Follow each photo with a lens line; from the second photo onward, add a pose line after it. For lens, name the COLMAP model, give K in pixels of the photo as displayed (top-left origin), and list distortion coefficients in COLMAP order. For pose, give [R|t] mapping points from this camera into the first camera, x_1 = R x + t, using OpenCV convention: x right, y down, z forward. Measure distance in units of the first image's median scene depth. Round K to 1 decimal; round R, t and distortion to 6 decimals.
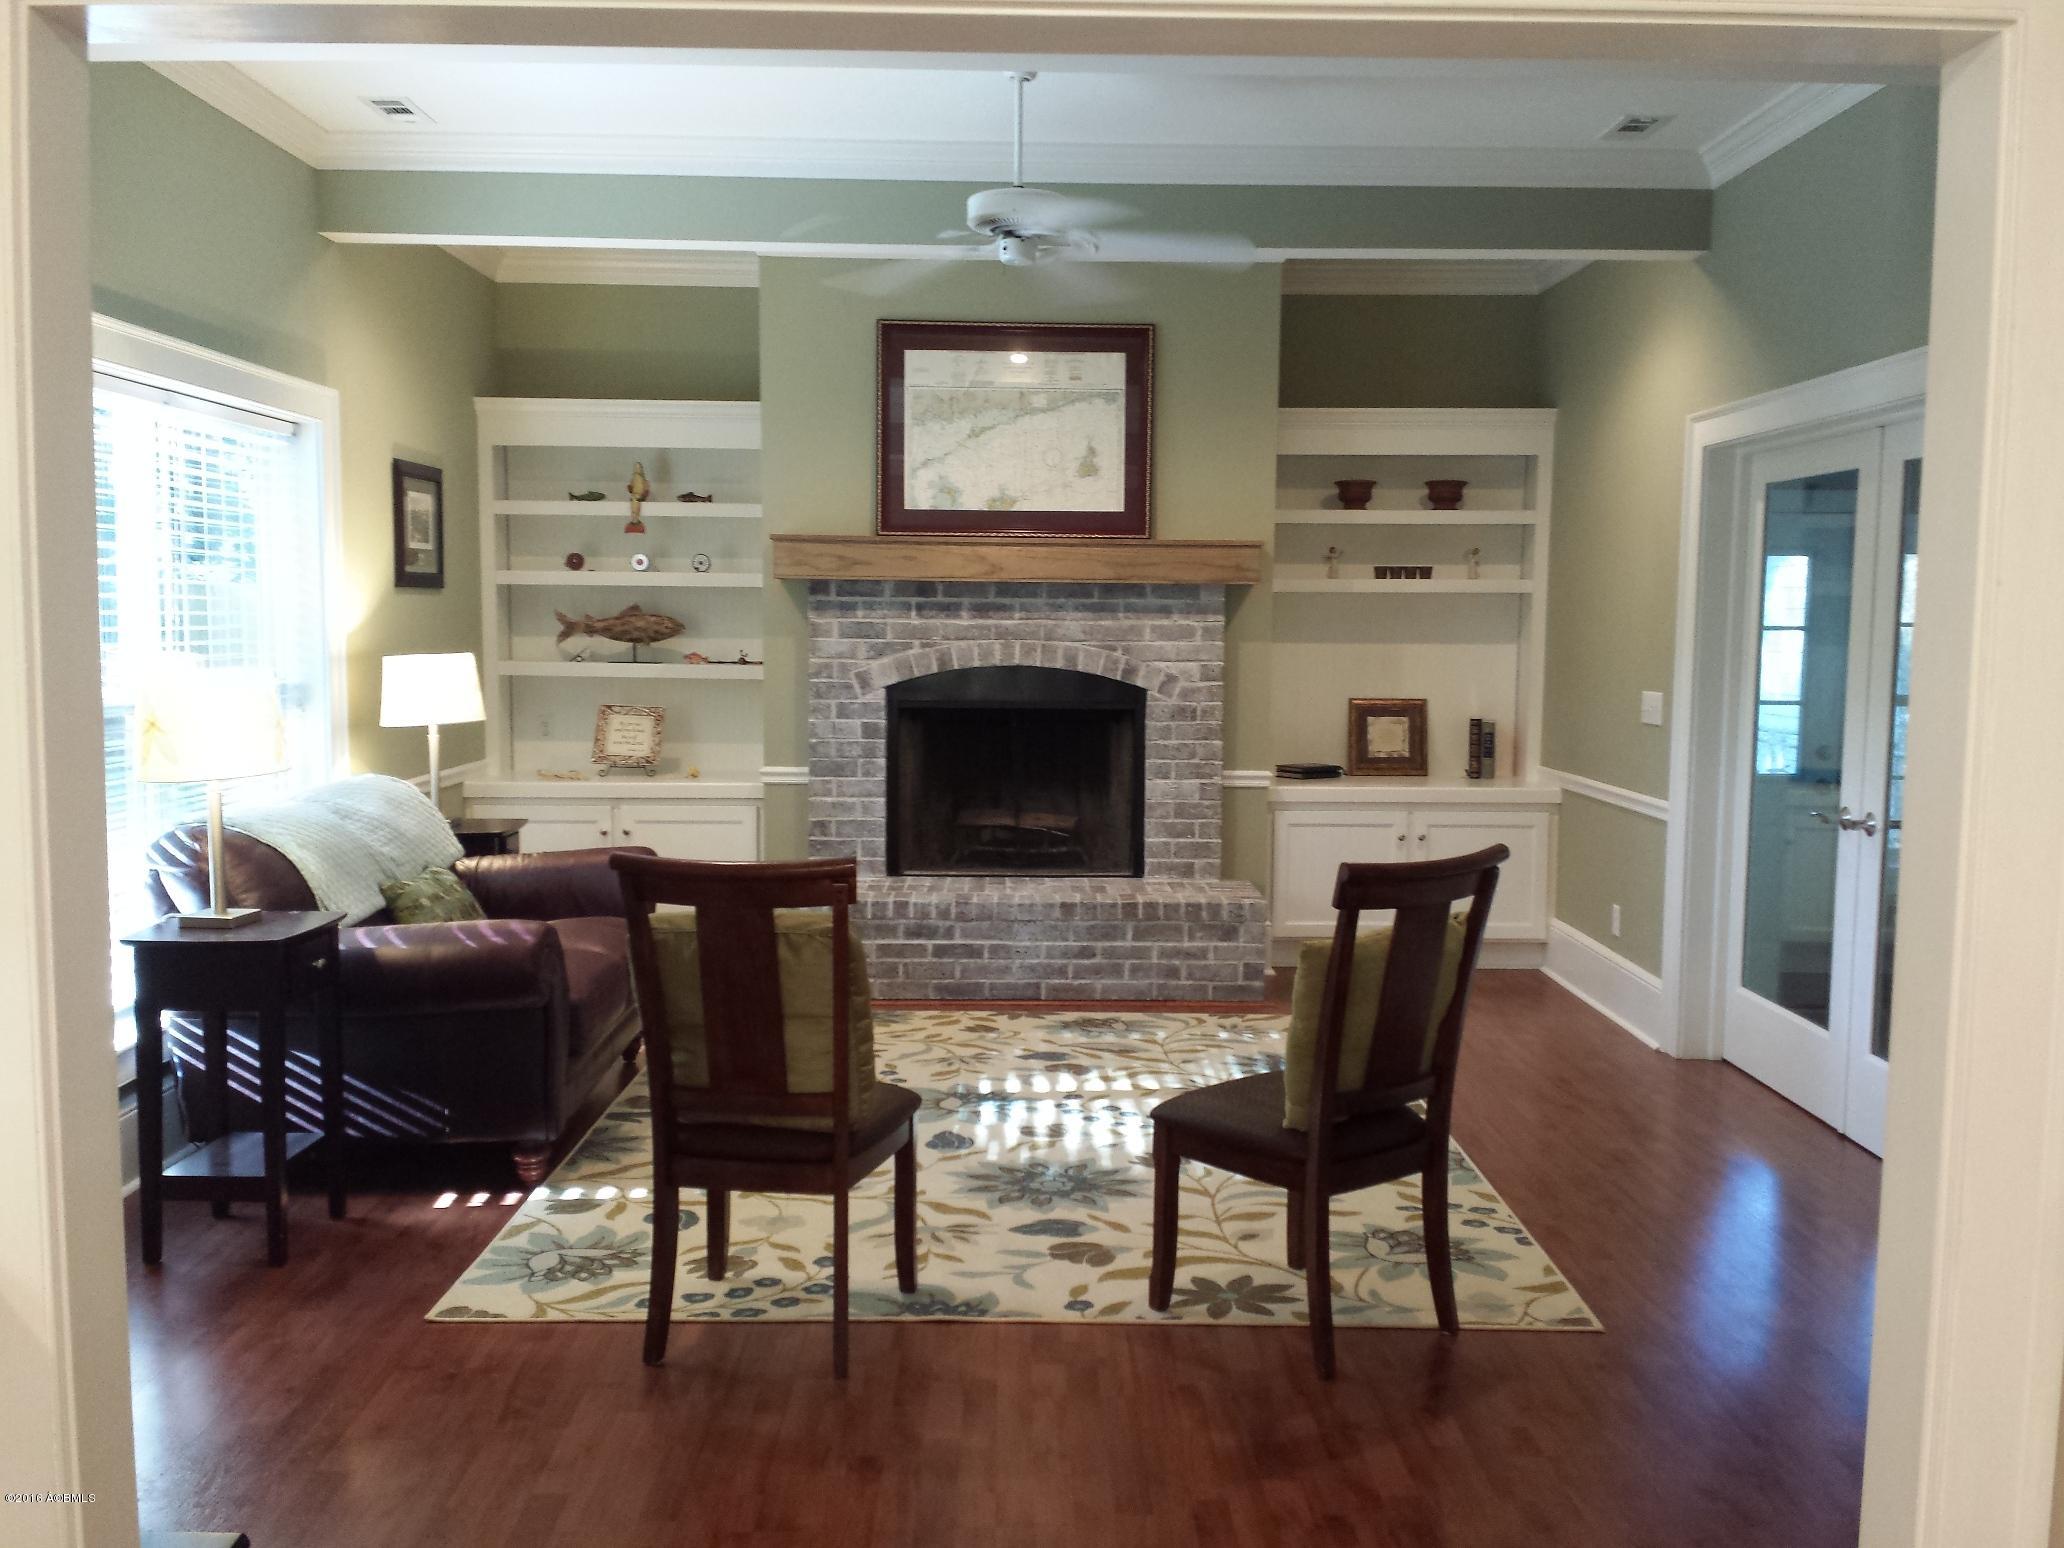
lens RADIAL K [[1884.9, 0, 1063.1], [0, 1884.9, 801.9], [0, 0, 1]] dist [0.162279, -0.355458]
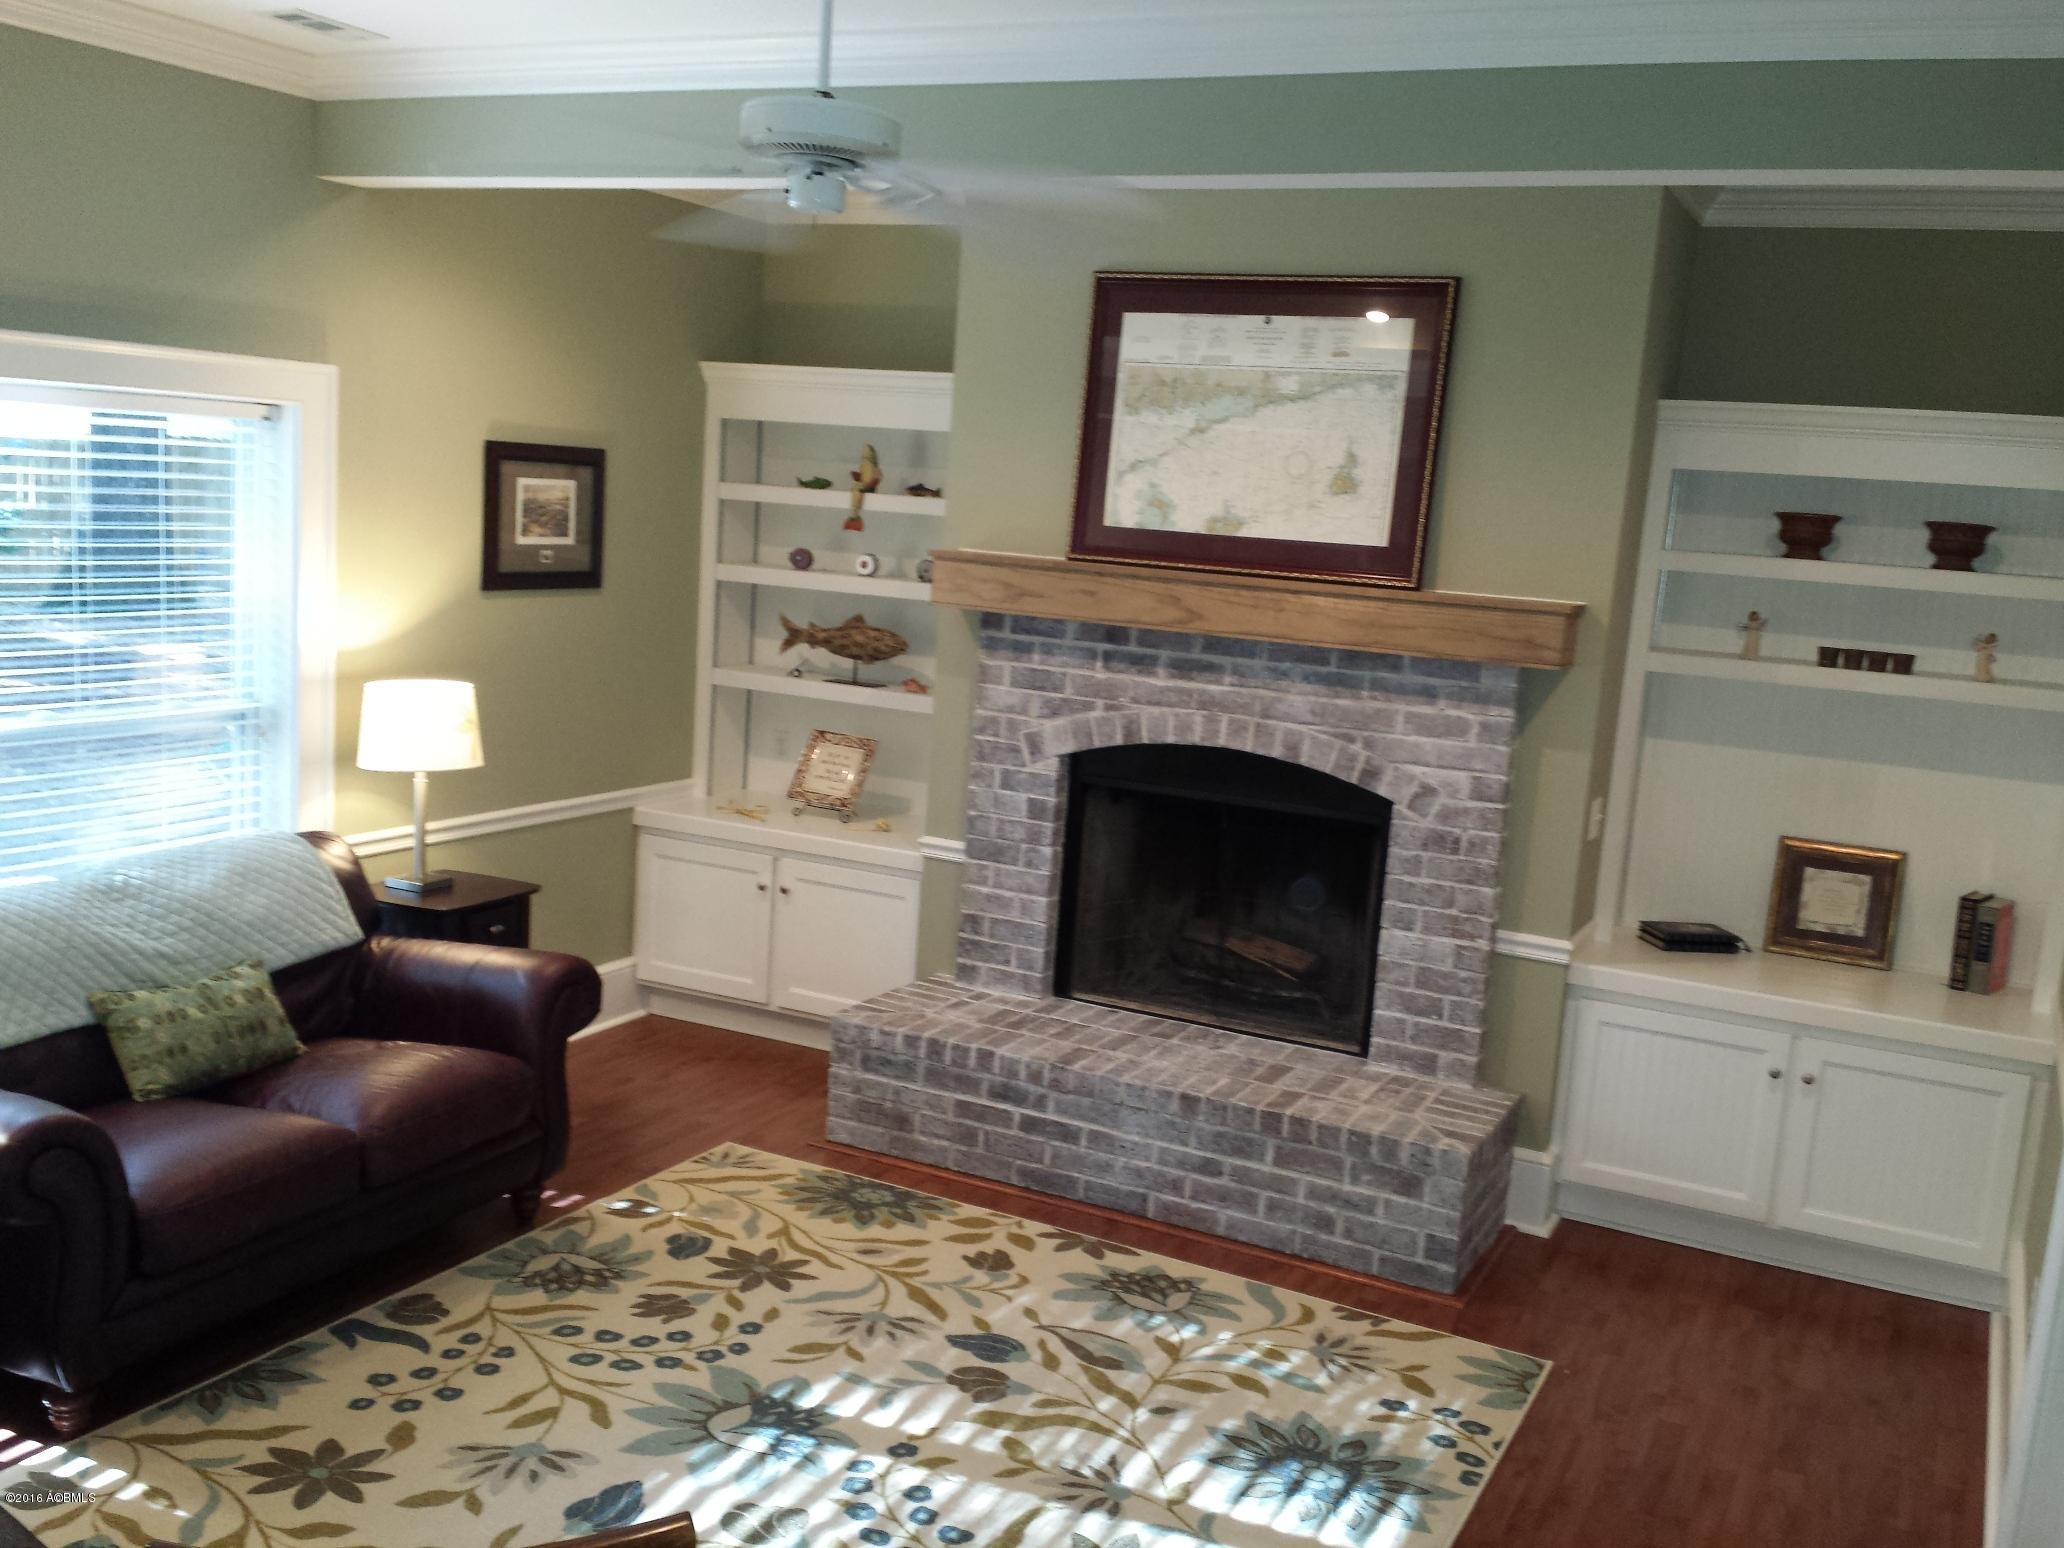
lens RADIAL K [[1884.9, 0, 1063.1], [0, 1884.9, 801.9], [0, 0, 1]] dist [0.162279, -0.355458]
pose [[0.890151, 0.126560, -0.437737, 0.245057], [-0.107880, 0.991877, 0.067398, -0.094281], [0.442711, -0.012771, 0.896573, 0.315607]]
